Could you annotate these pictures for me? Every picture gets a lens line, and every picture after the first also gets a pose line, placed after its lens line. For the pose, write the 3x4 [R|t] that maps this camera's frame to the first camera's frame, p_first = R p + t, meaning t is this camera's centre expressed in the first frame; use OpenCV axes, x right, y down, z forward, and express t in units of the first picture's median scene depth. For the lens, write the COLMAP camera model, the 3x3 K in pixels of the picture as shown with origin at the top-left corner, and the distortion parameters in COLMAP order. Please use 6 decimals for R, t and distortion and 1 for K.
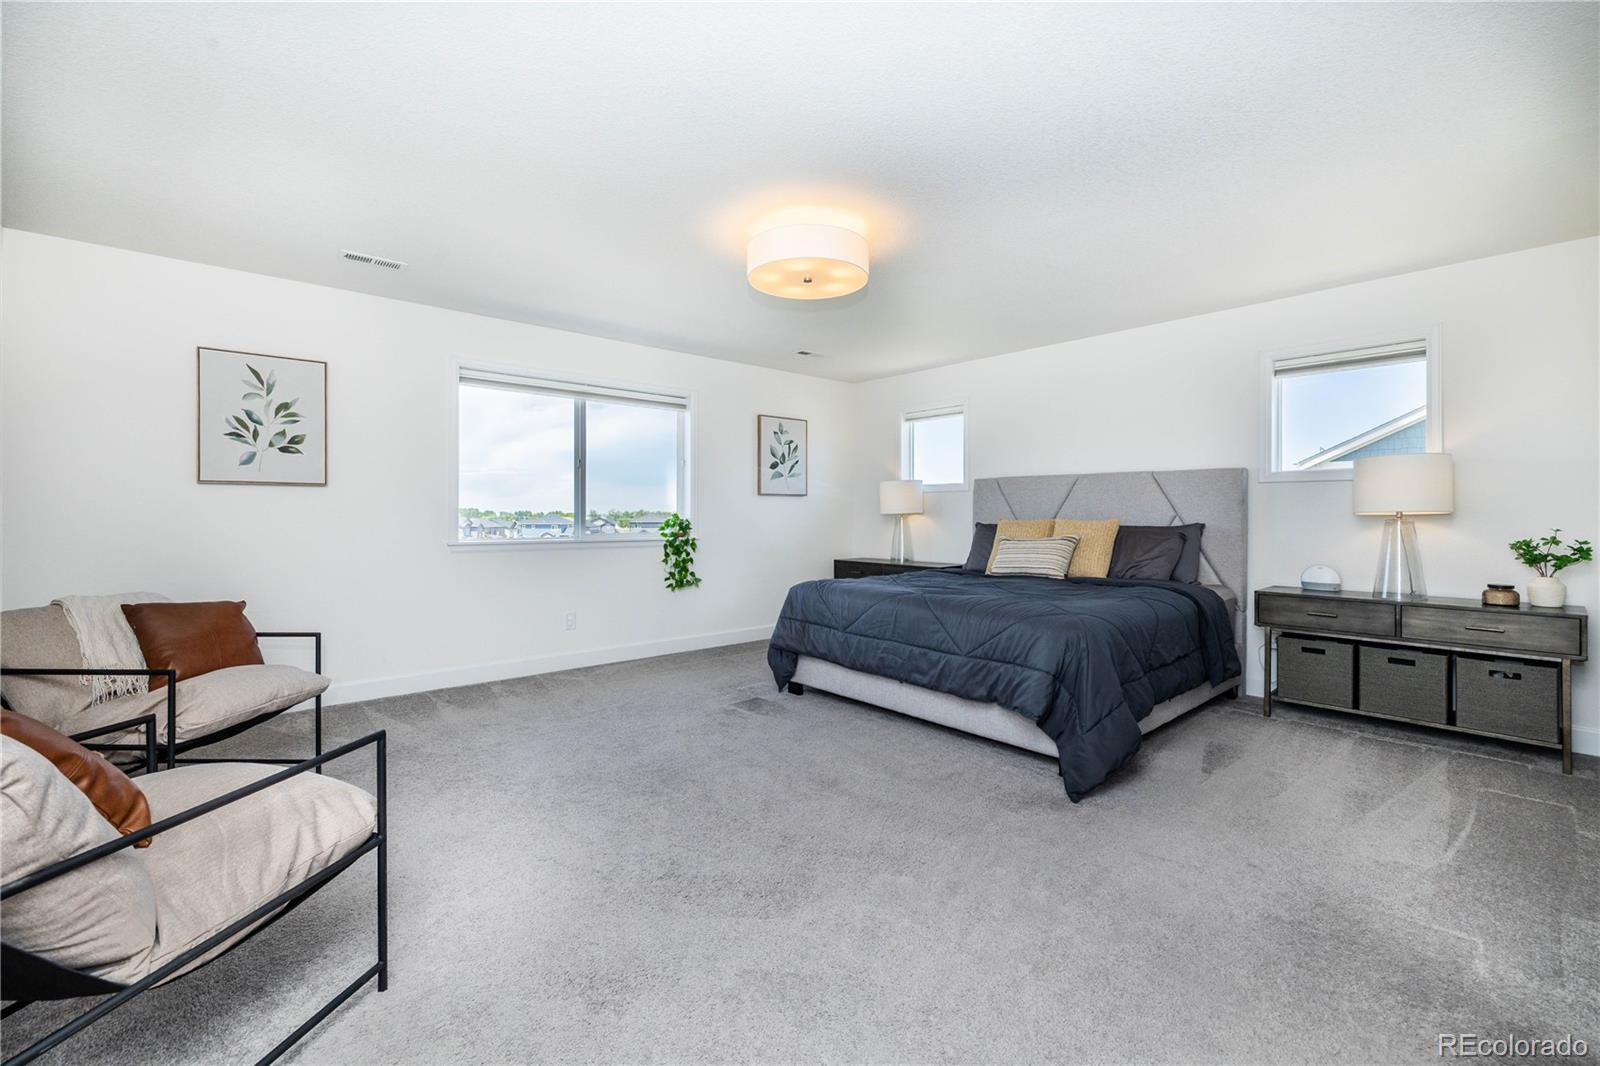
lens RADIAL K [[668.7, 0, 766.2], [0, 668.7, 509.0], [0, 0, 1]] dist [-0.001882, -0.000417]
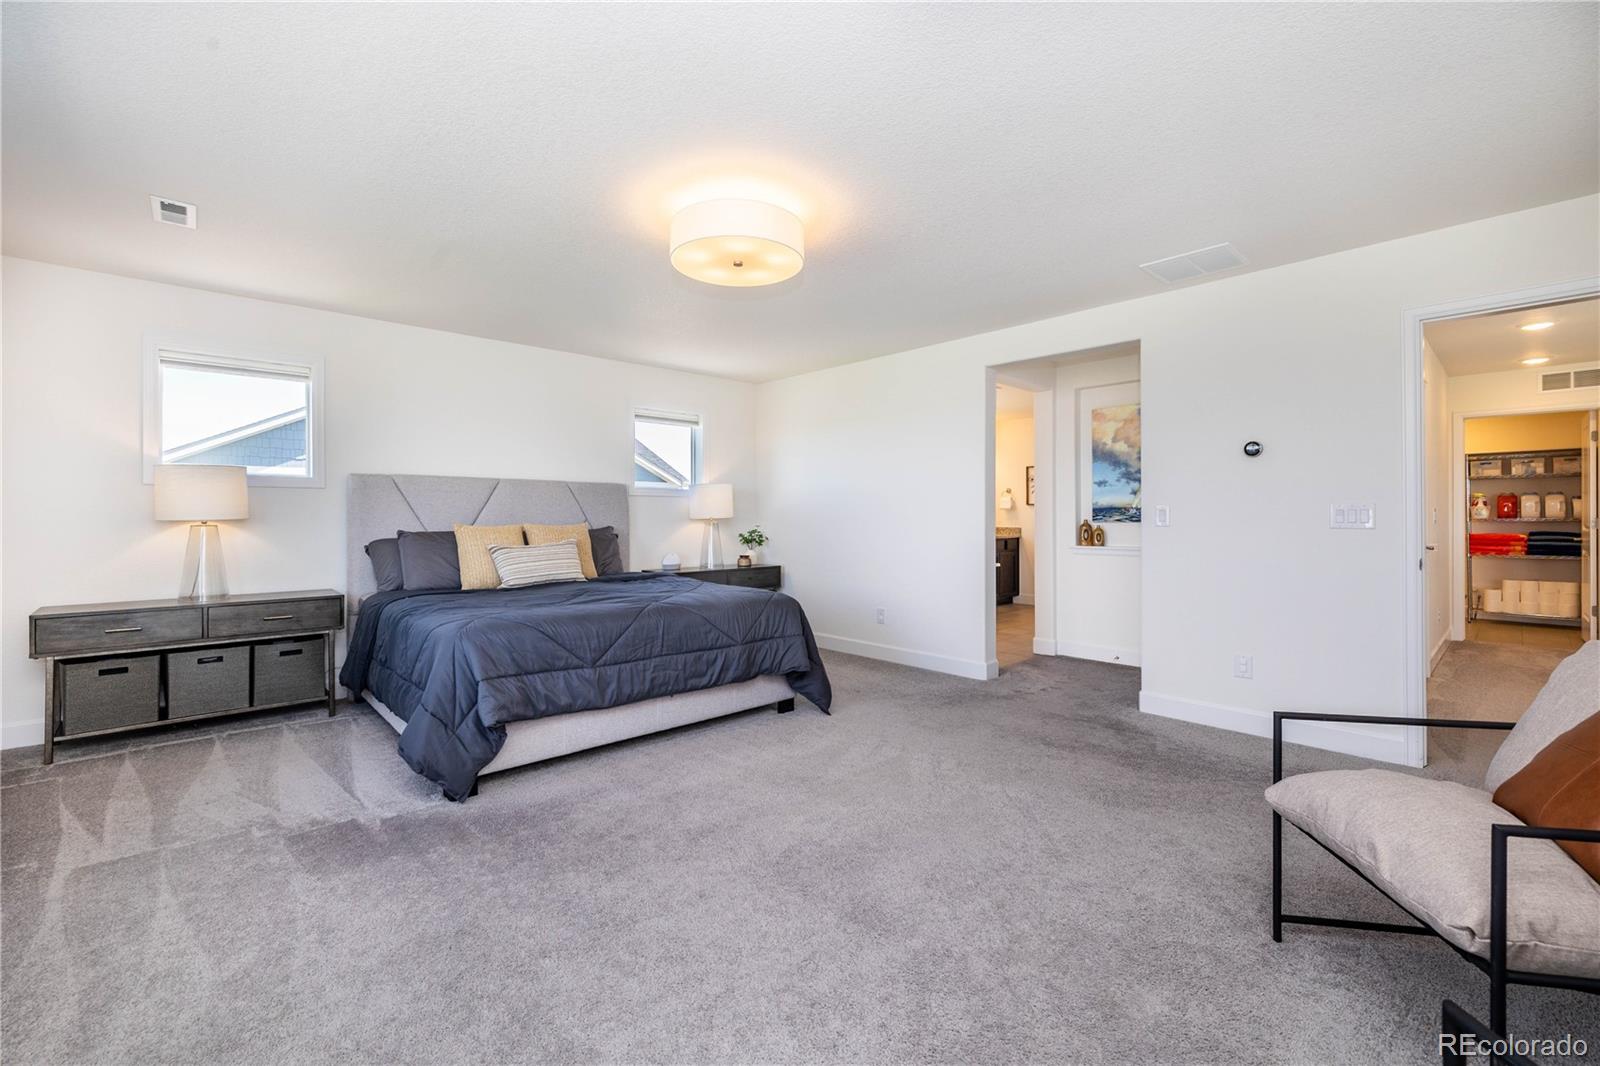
lens RADIAL K [[668.7, 0, 782.6], [0, 668.7, 530.1], [0, 0, 1]] dist [-0.001882, -0.000417]
pose [[-0.032679, -0.020074, 0.999264, -0.575981], [-0.003276, 0.999795, 0.019977, 0.001906], [-0.999461, -0.002621, -0.032738, 0.667701]]
